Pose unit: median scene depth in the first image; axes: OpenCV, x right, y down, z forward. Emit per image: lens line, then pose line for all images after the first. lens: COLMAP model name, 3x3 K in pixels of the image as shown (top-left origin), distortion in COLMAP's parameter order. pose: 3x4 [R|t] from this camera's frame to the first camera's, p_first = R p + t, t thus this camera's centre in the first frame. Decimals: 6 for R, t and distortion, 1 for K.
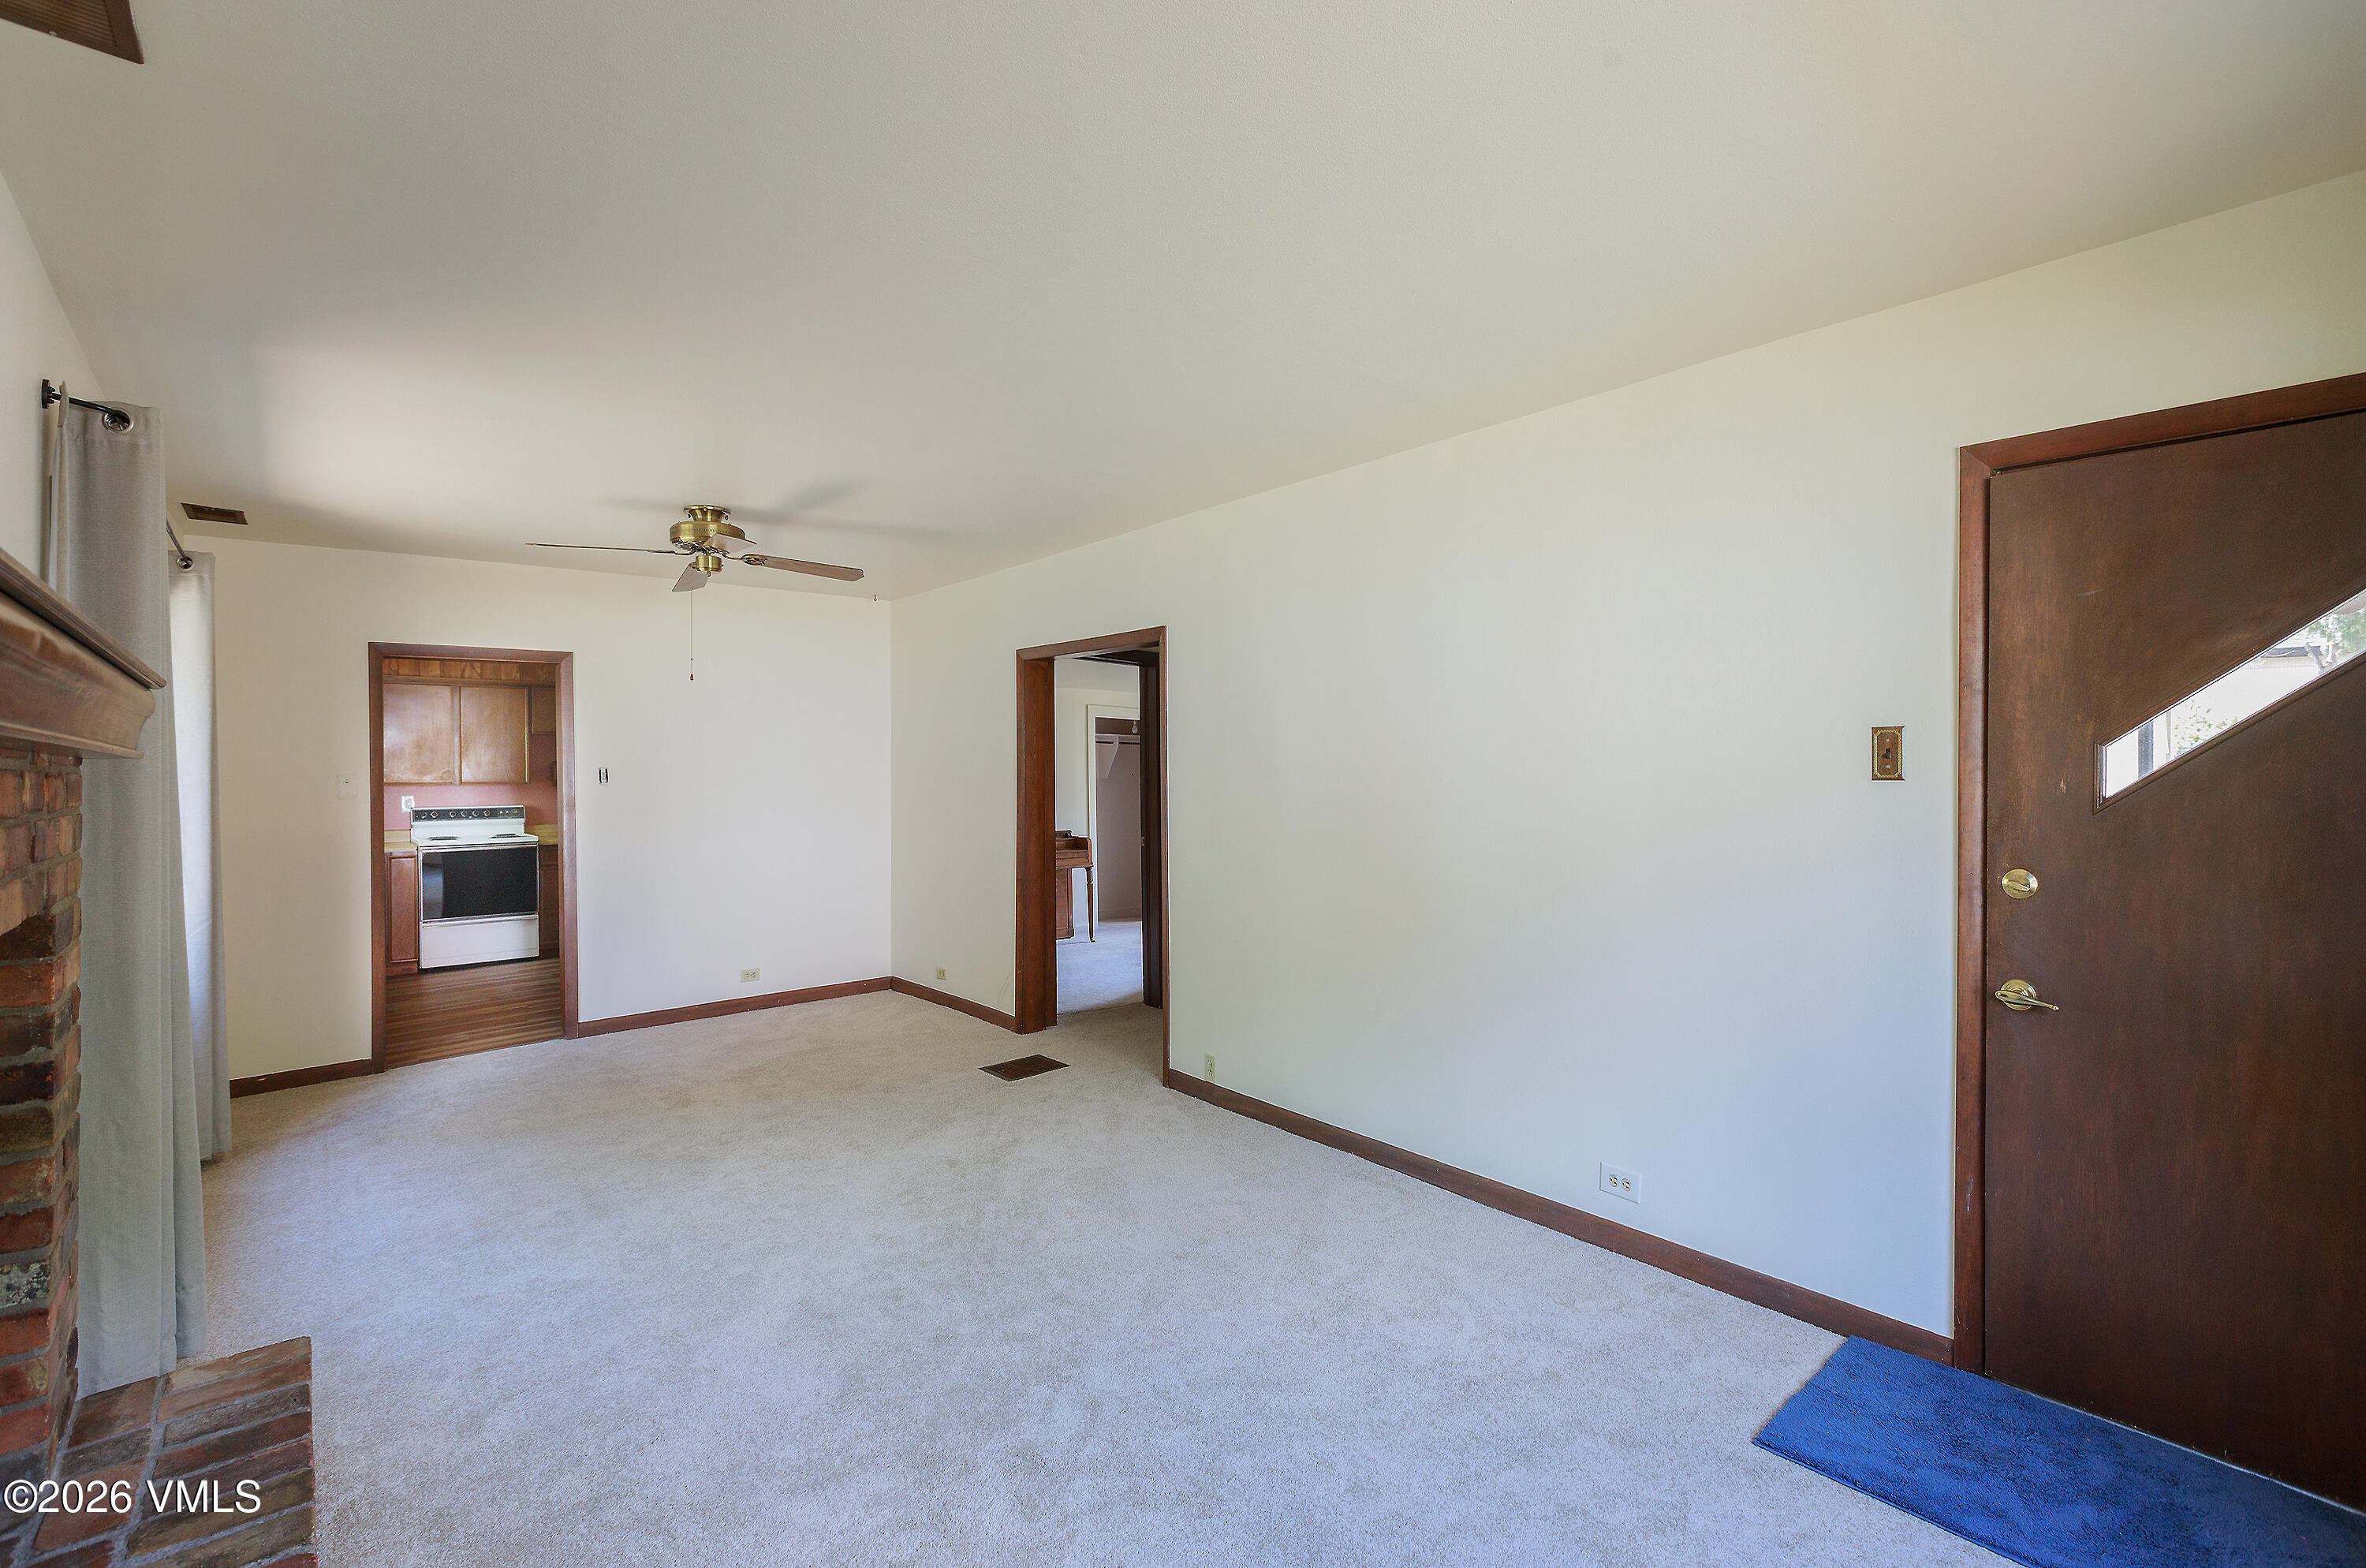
lens RADIAL K [[1076.9, 0, 1183.0], [0, 1076.9, 784.0], [0, 0, 1]] dist [0.000306, -0.000559]
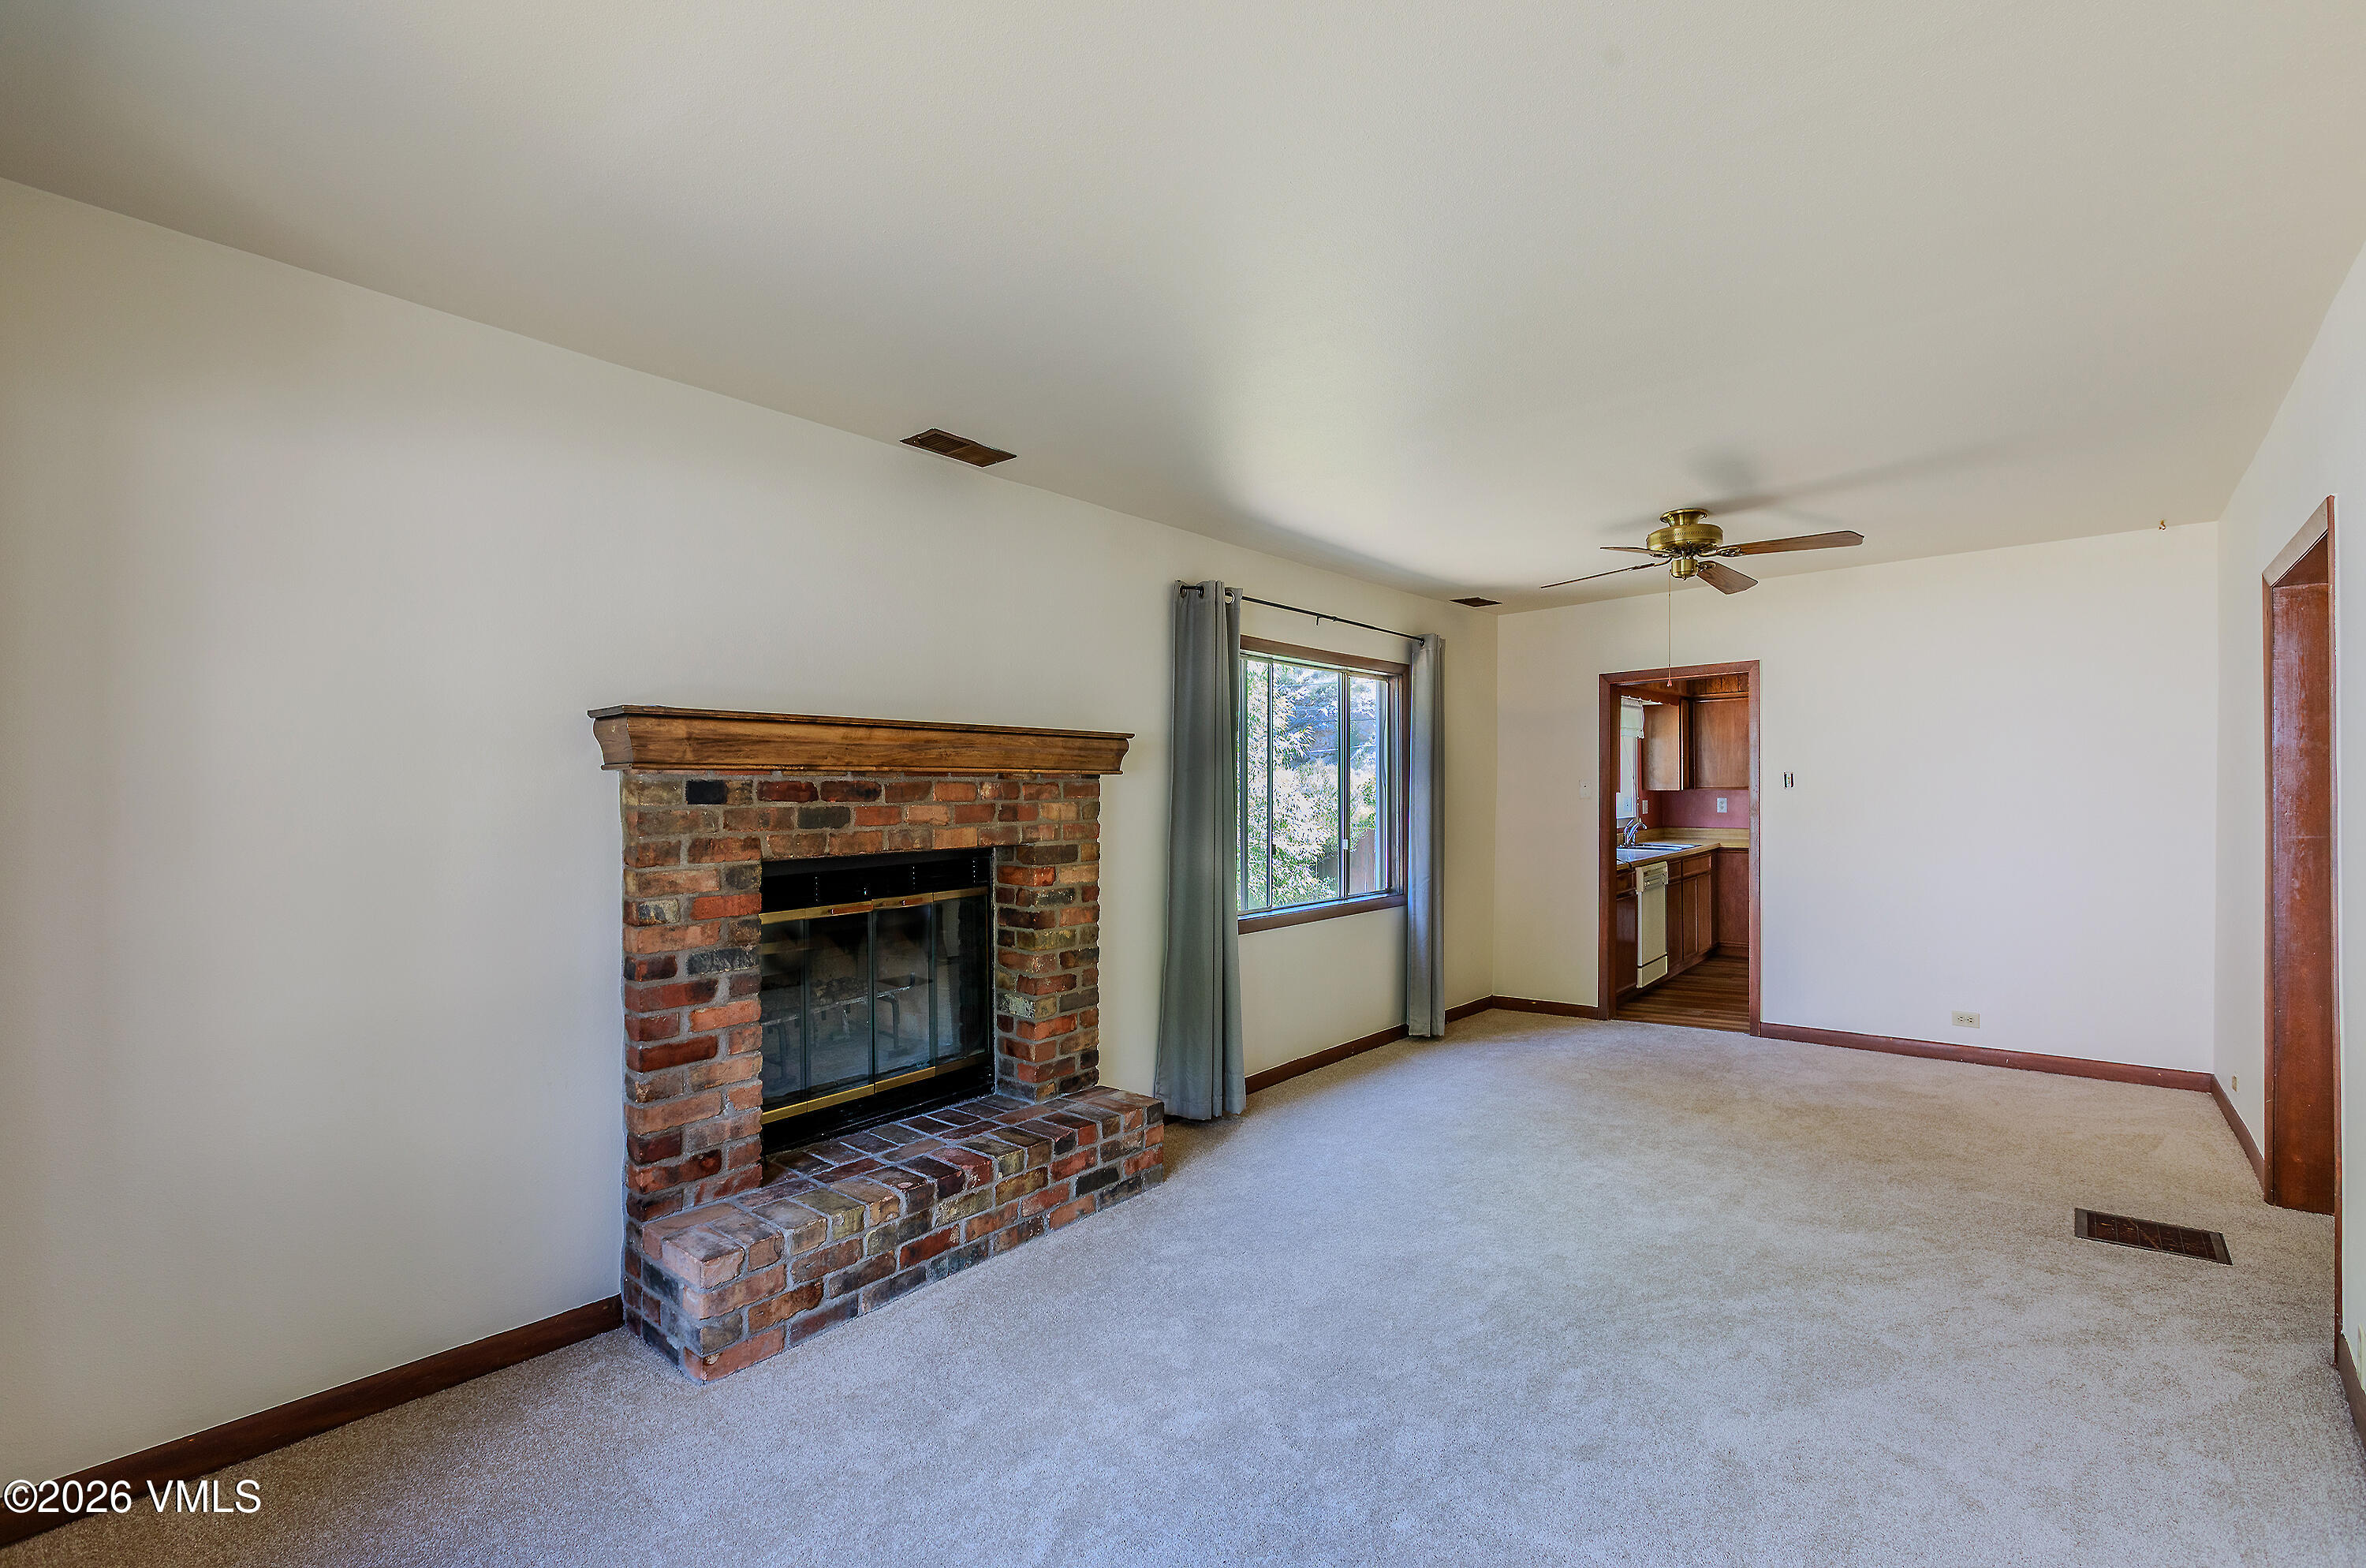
lens RADIAL K [[1076.9, 0, 1183.0], [0, 1076.9, 784.0], [0, 0, 1]] dist [0.000306, -0.000559]
pose [[0.146299, 0.003283, -0.989235, 0.479328], [-0.007304, 0.999971, 0.002238, -0.003078], [0.989213, 0.006898, 0.146319, 0.401637]]
